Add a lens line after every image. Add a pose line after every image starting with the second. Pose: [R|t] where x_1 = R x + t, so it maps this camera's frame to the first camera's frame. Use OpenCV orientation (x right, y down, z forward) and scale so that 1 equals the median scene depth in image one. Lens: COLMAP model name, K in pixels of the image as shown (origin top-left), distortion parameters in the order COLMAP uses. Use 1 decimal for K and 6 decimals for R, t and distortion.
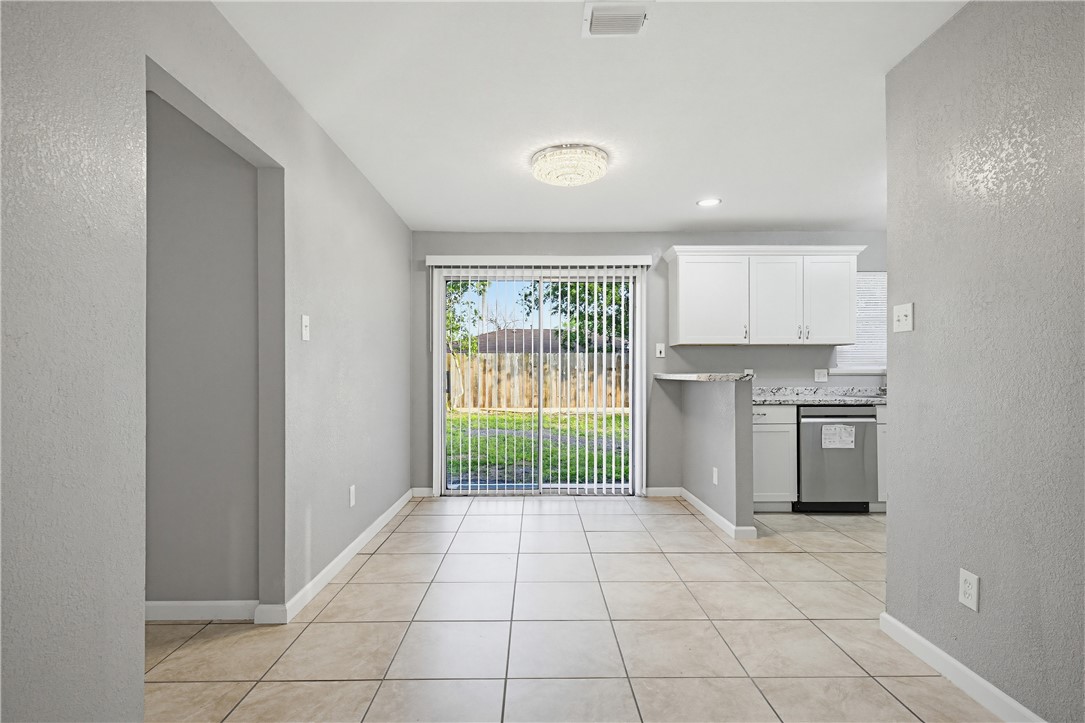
lens RADIAL K [[525.7, 0, 540.0], [0, 525.7, 375.5], [0, 0, 1]] dist [-0.000723, 0.000812]
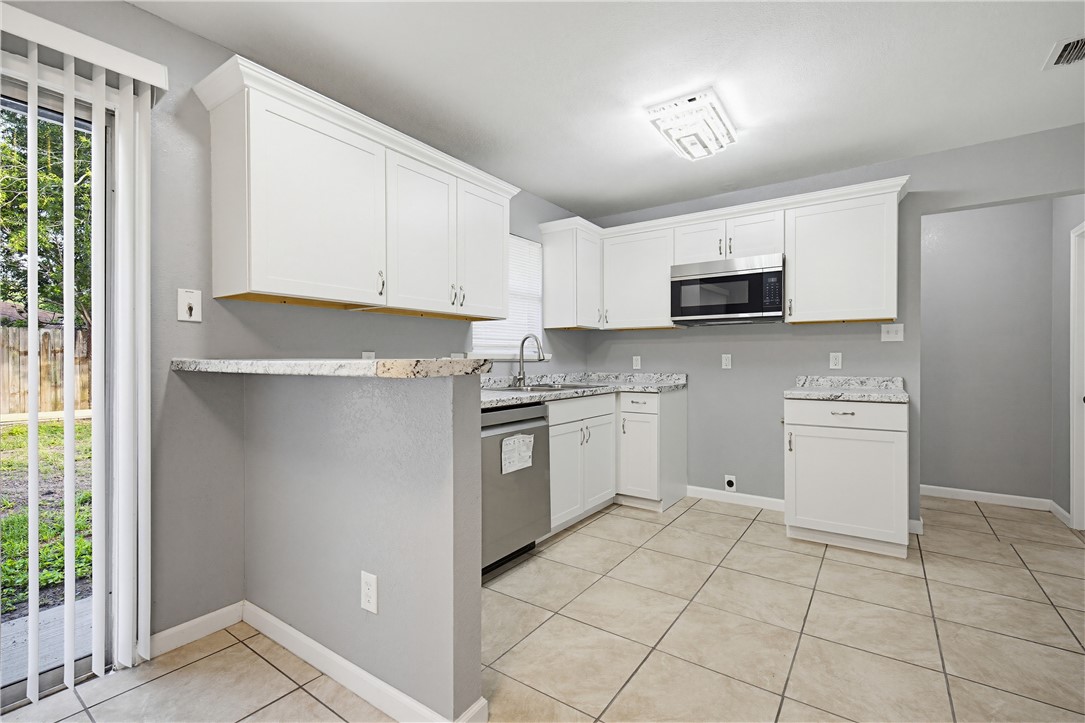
lens RADIAL K [[473.2, 0, 541.5], [0, 473.2, 363.2], [0, 0, 1]] dist [-0.003589, -0.000340]
pose [[0.584228, -0.004481, 0.811577, 0.094631], [0.004004, 0.999989, 0.002639, 0.000194], [-0.811579, 0.001707, 0.584240, 0.616444]]
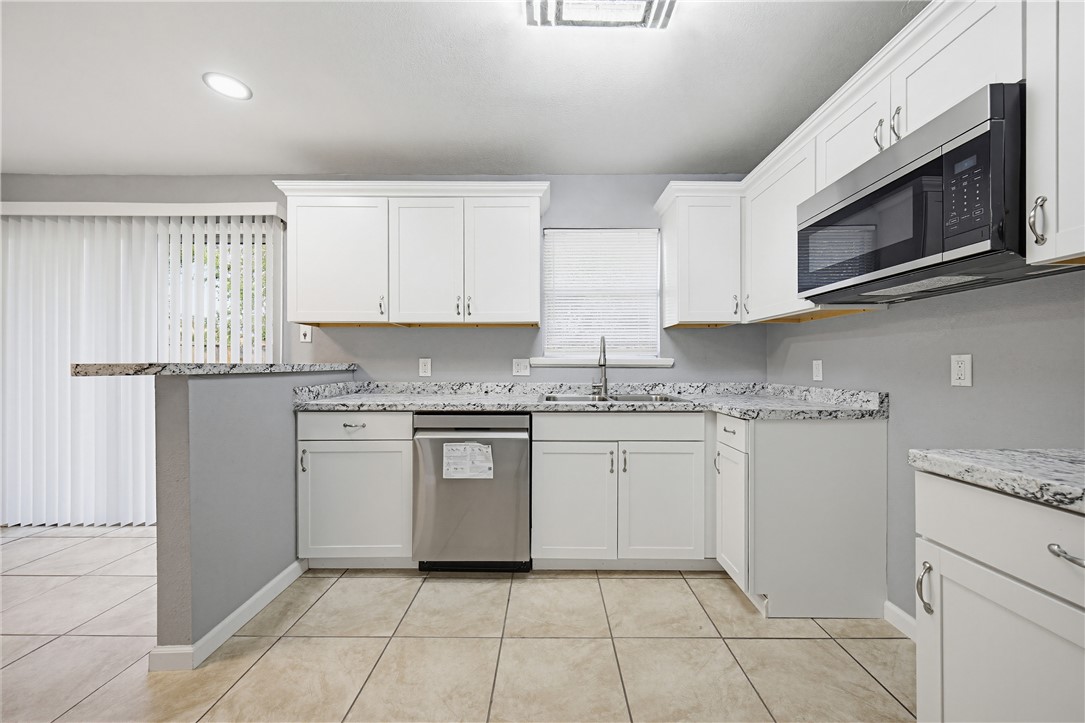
lens RADIAL K [[392.8, 0, 549.2], [0, 392.8, 364.2], [0, 0, 1]] dist [0.001041, 0.000221]
pose [[0.999977, 0.004237, -0.005288, 0.663594], [-0.004274, 0.999967, -0.006941, -0.000512], [0.005258, 0.006964, 0.999962, 0.508725]]
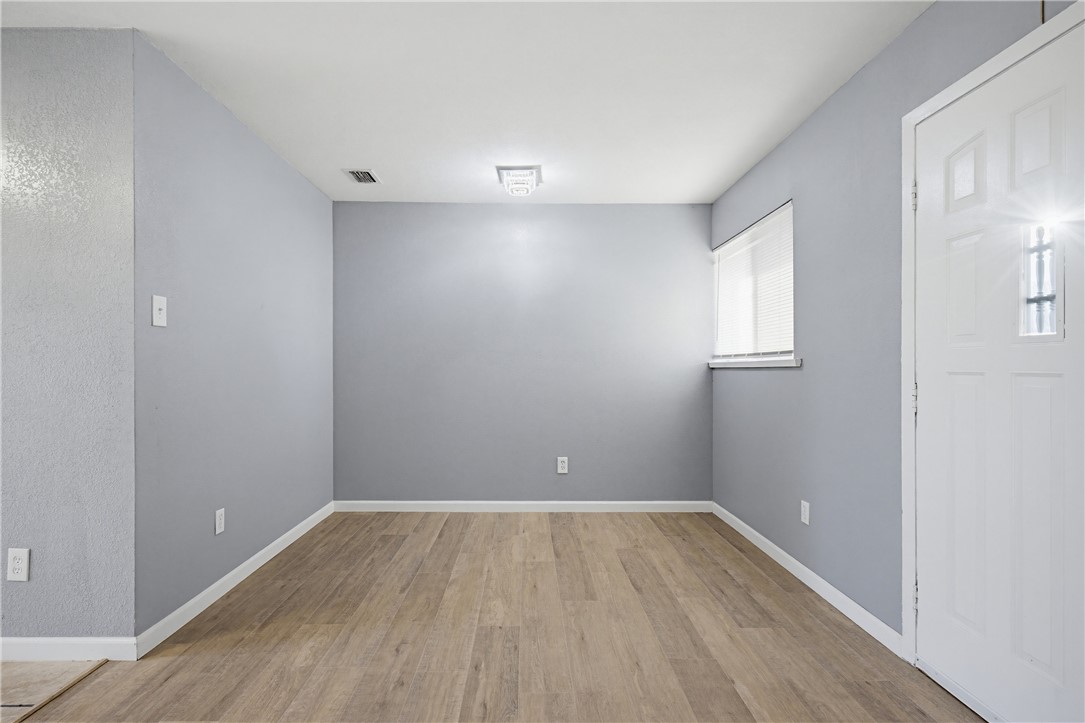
lens RADIAL K [[525.7, 0, 538.2], [0, 525.7, 372.9], [0, 0, 1]] dist [-0.000723, 0.000812]
pose [[0.008236, -0.004116, 0.999958, -0.117701], [0.002479, 0.999989, 0.004096, 0.002966], [-0.999963, 0.002445, 0.008246, -0.039944]]
